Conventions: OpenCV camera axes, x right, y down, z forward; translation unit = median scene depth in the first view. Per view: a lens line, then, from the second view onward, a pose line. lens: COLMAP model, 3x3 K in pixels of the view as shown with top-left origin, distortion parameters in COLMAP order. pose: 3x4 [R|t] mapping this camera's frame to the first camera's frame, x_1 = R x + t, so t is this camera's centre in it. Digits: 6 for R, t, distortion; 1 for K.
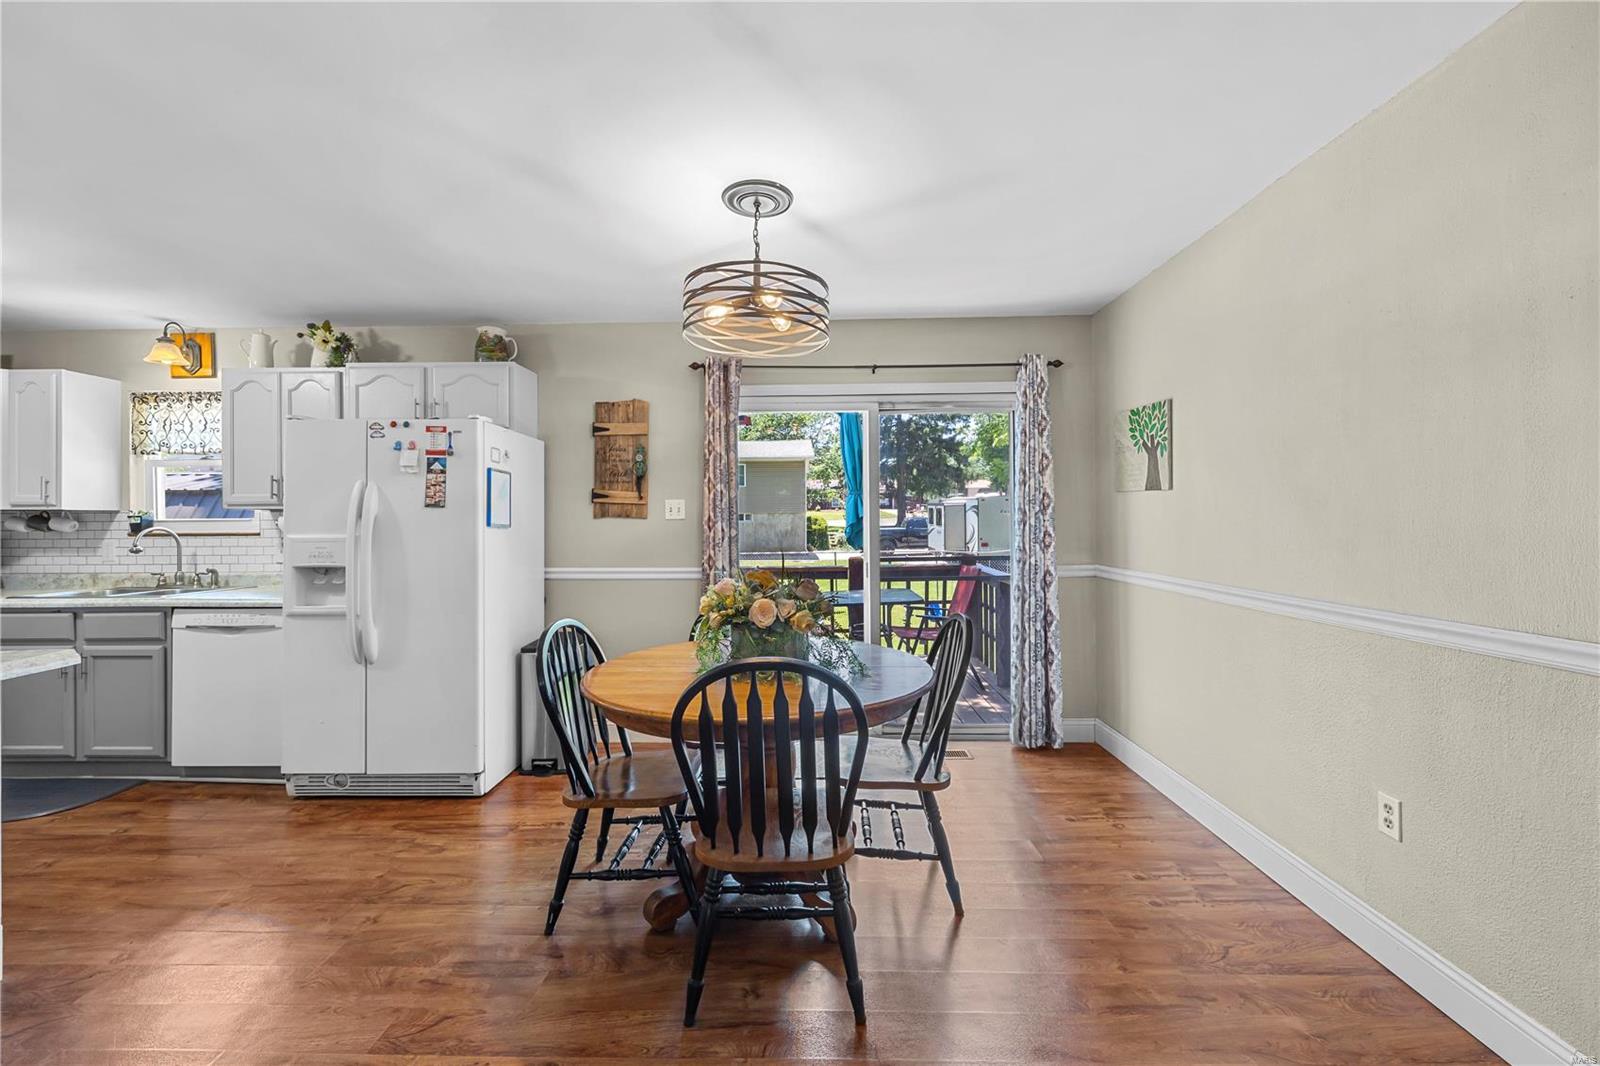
lens RADIAL K [[646.4, 0, 798.4], [0, 646.4, 524.7], [0, 0, 1]] dist [-0.001316, -0.000037]
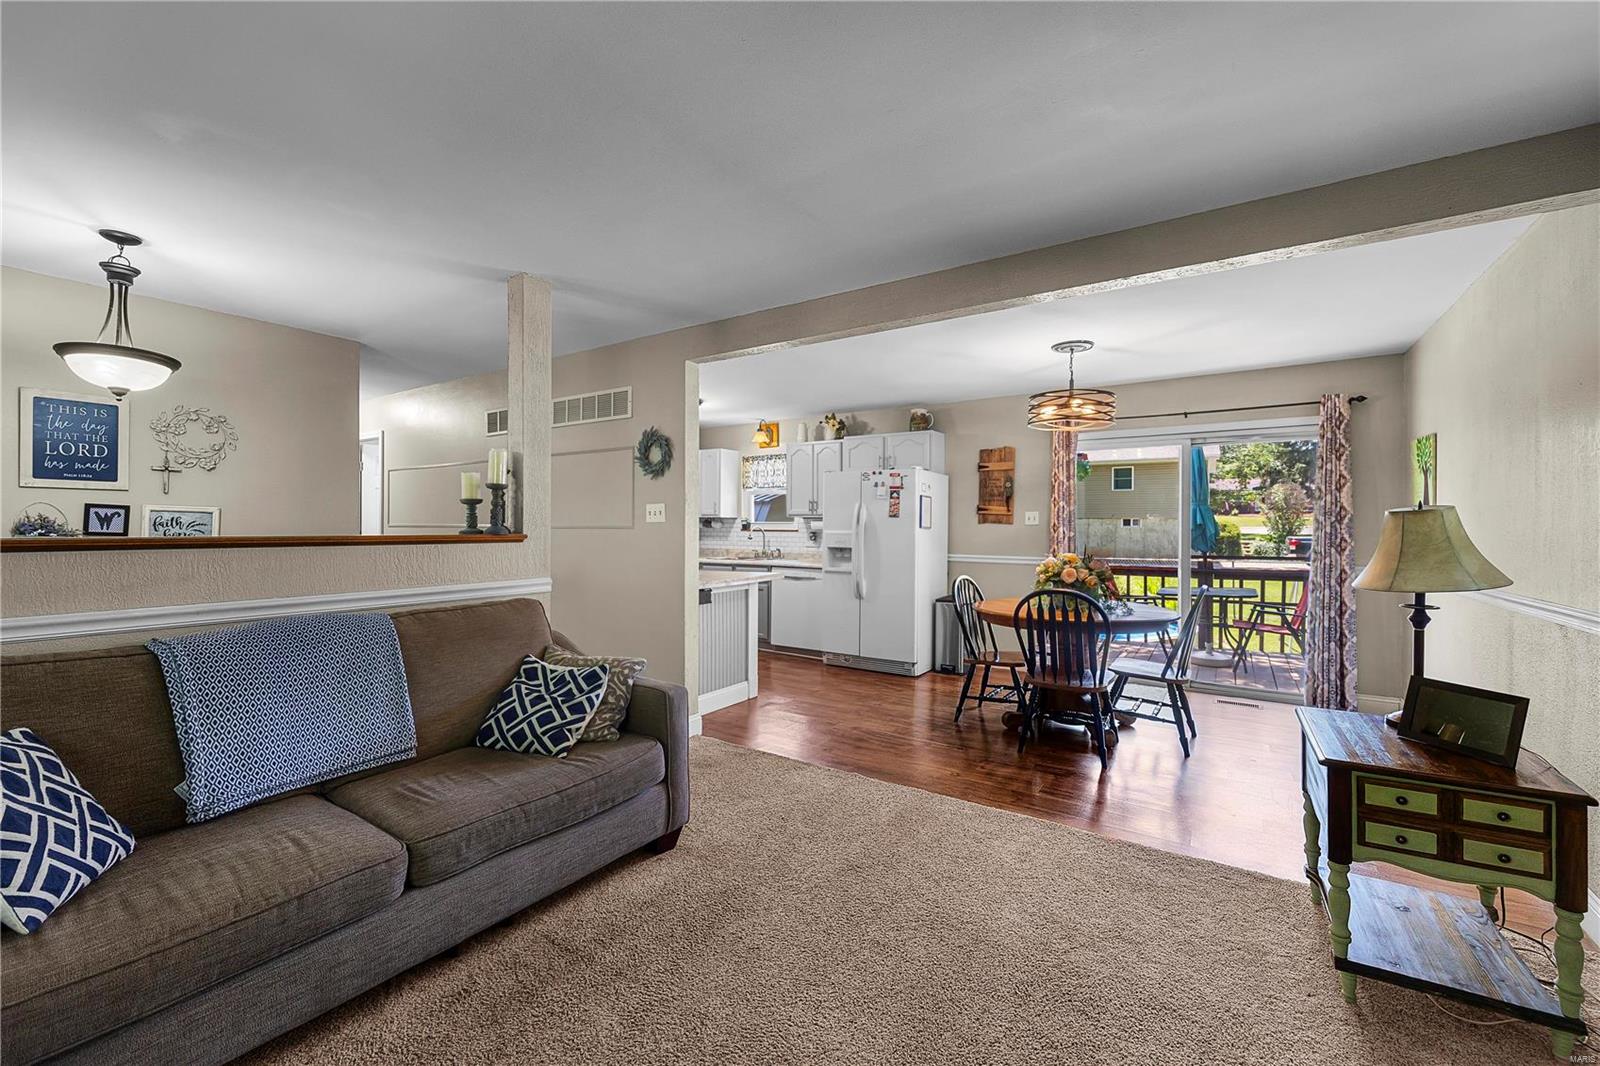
lens RADIAL K [[646.4, 0, 798.4], [0, 646.4, 524.7], [0, 0, 1]] dist [-0.001316, -0.000037]
pose [[0.840684, 0.009420, -0.541444, 0.176559], [-0.012781, 0.999915, -0.002447, 0.002041], [0.541375, 0.008978, 0.840733, -0.591072]]
